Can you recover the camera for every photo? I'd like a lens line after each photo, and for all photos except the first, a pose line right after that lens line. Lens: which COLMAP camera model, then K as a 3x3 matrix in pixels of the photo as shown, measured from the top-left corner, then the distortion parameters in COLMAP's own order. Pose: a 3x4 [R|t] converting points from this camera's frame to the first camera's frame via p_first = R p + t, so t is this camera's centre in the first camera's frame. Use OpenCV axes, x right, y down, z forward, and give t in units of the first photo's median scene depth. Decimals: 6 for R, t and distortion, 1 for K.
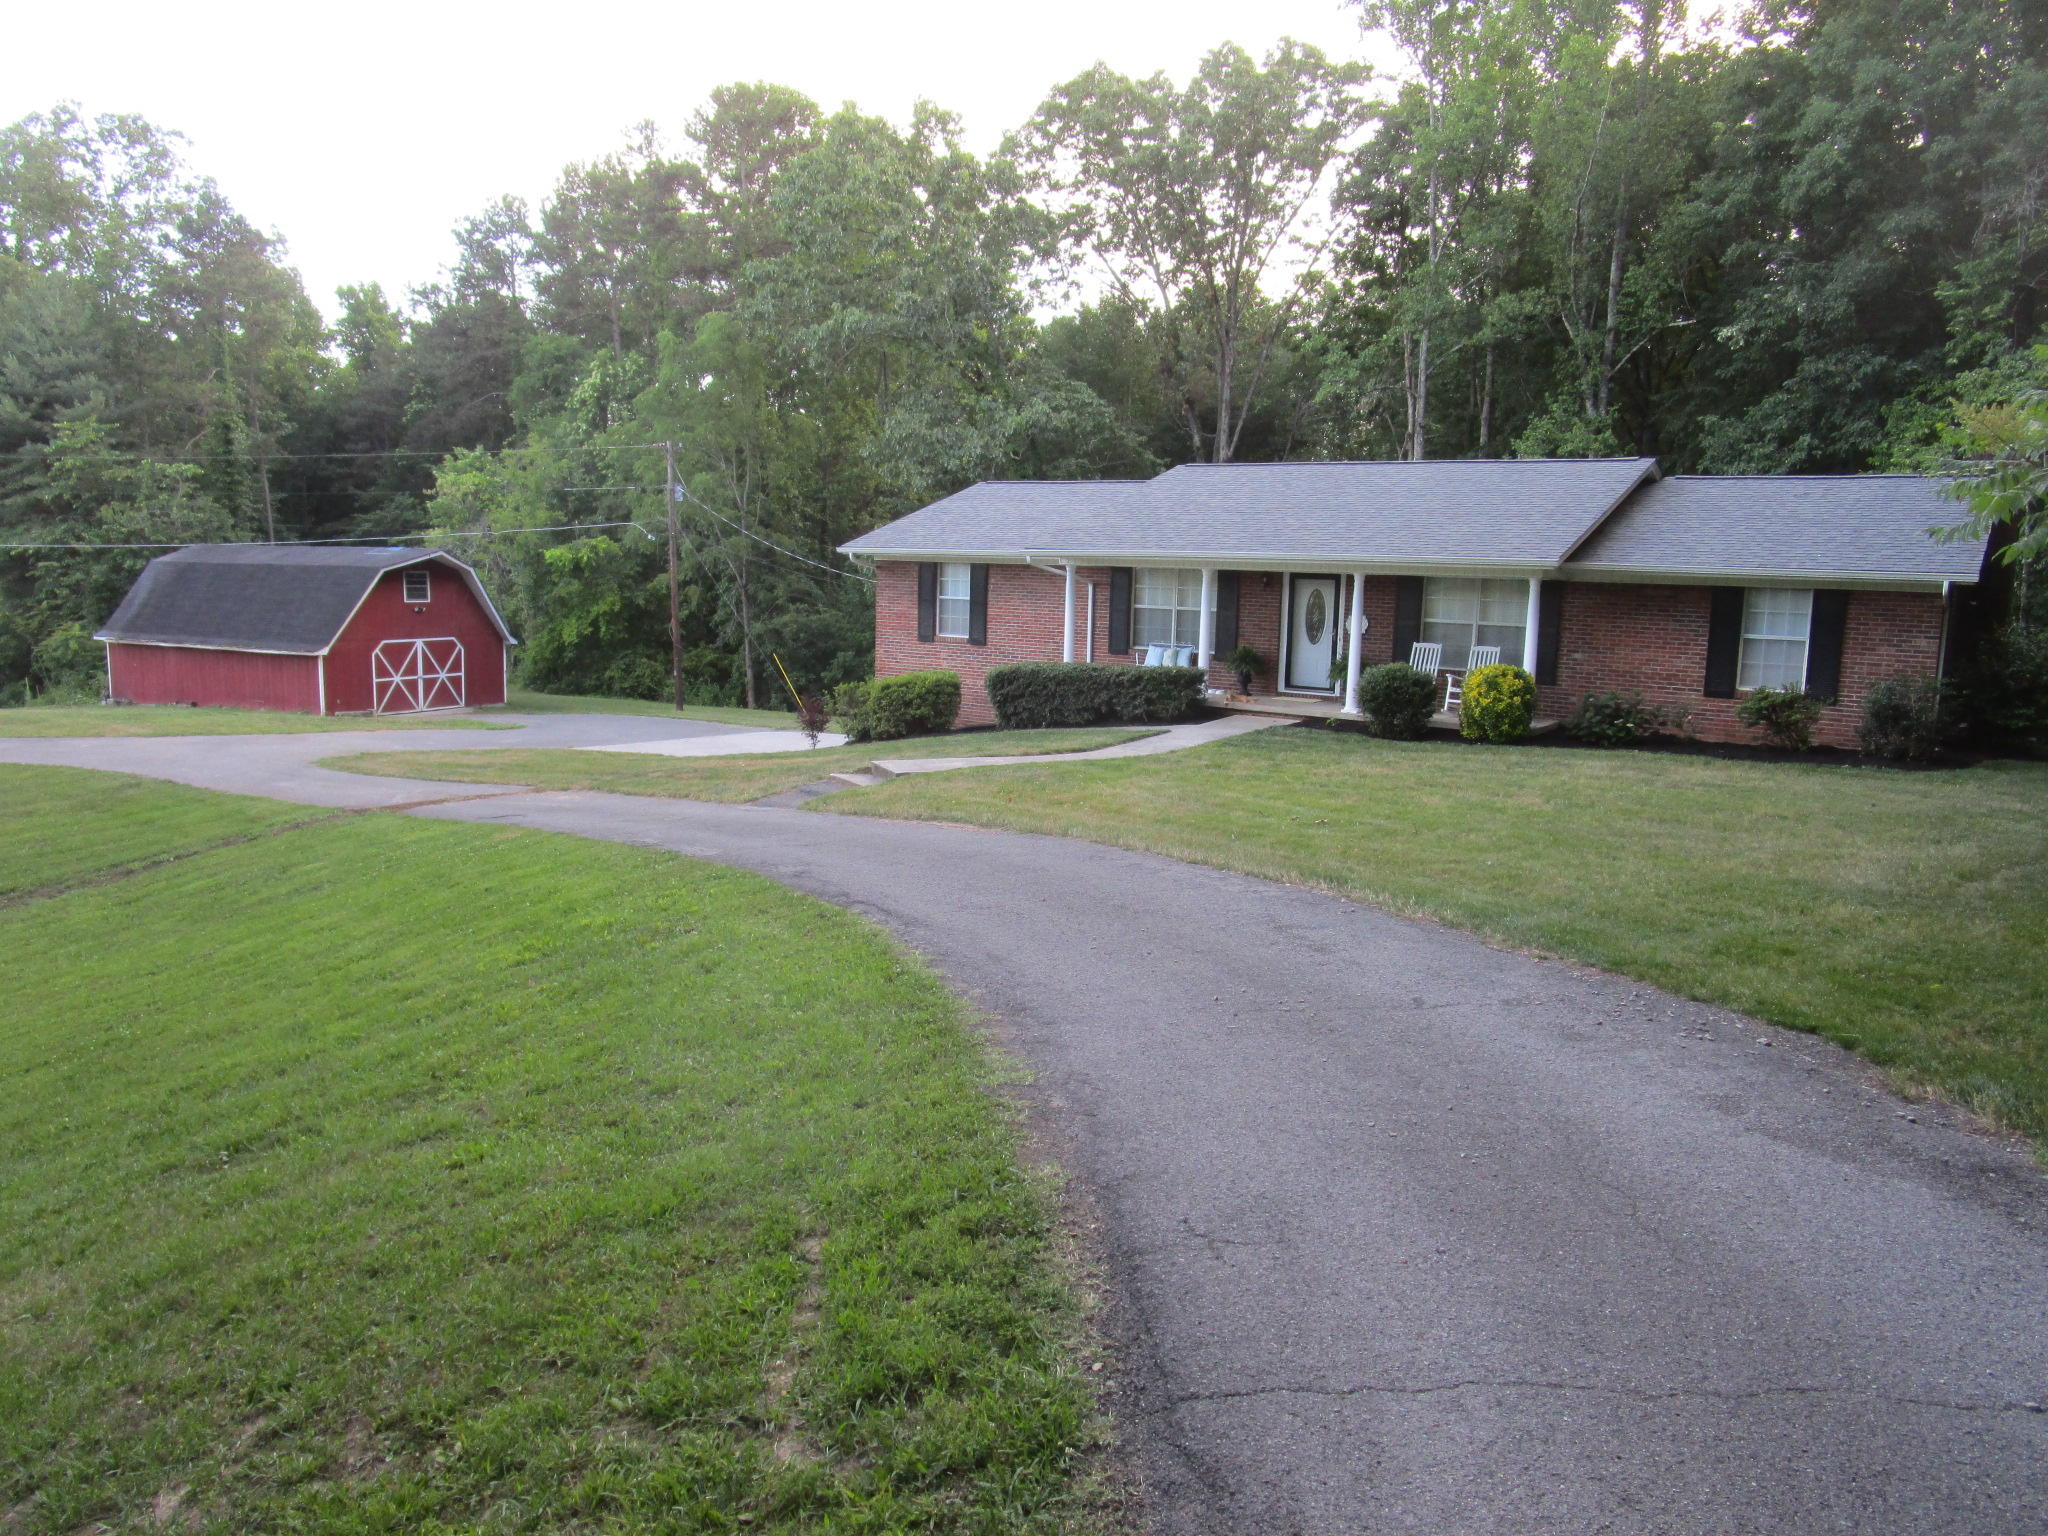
lens RADIAL K [[1448.3, 0, 1024.0], [0, 1448.3, 768.0], [0, 0, 1]] dist [-0.015487, 0.005346]
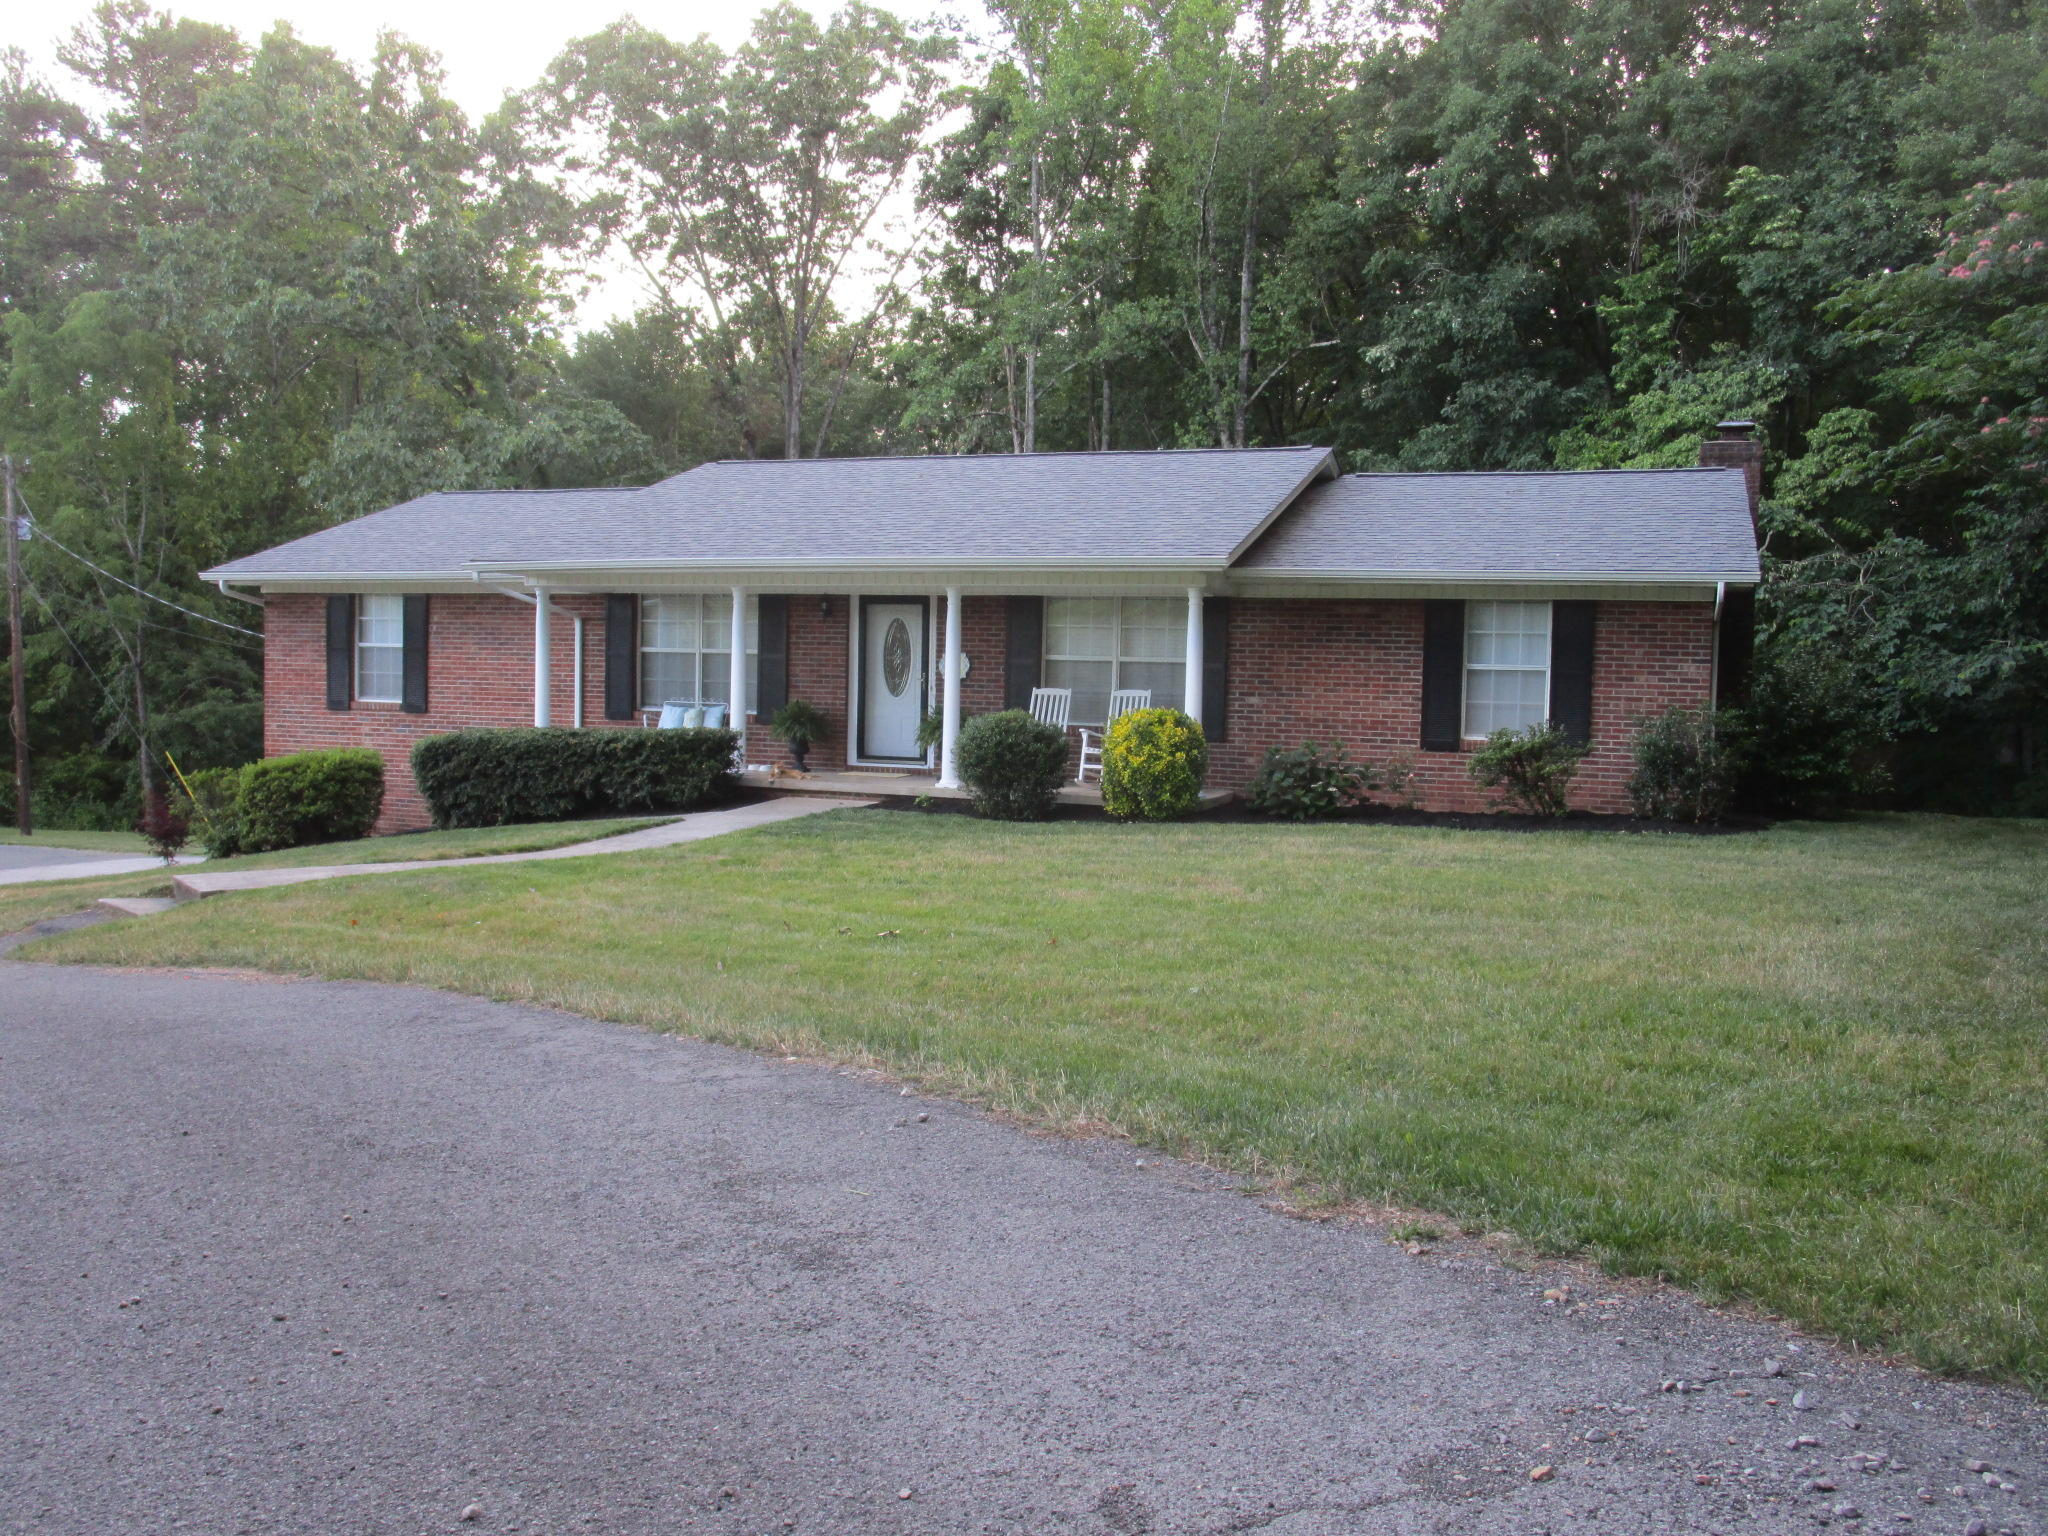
lens RADIAL K [[1594.6, 0, 1024.0], [0, 1594.6, 768.0], [0, 0, 1]] dist [-0.038560, -0.003507]
pose [[0.966686, -0.015183, 0.255515, 0.047097], [0.037818, 0.995756, -0.083908, 0.012805], [-0.253156, 0.090776, 0.963157, 0.183164]]
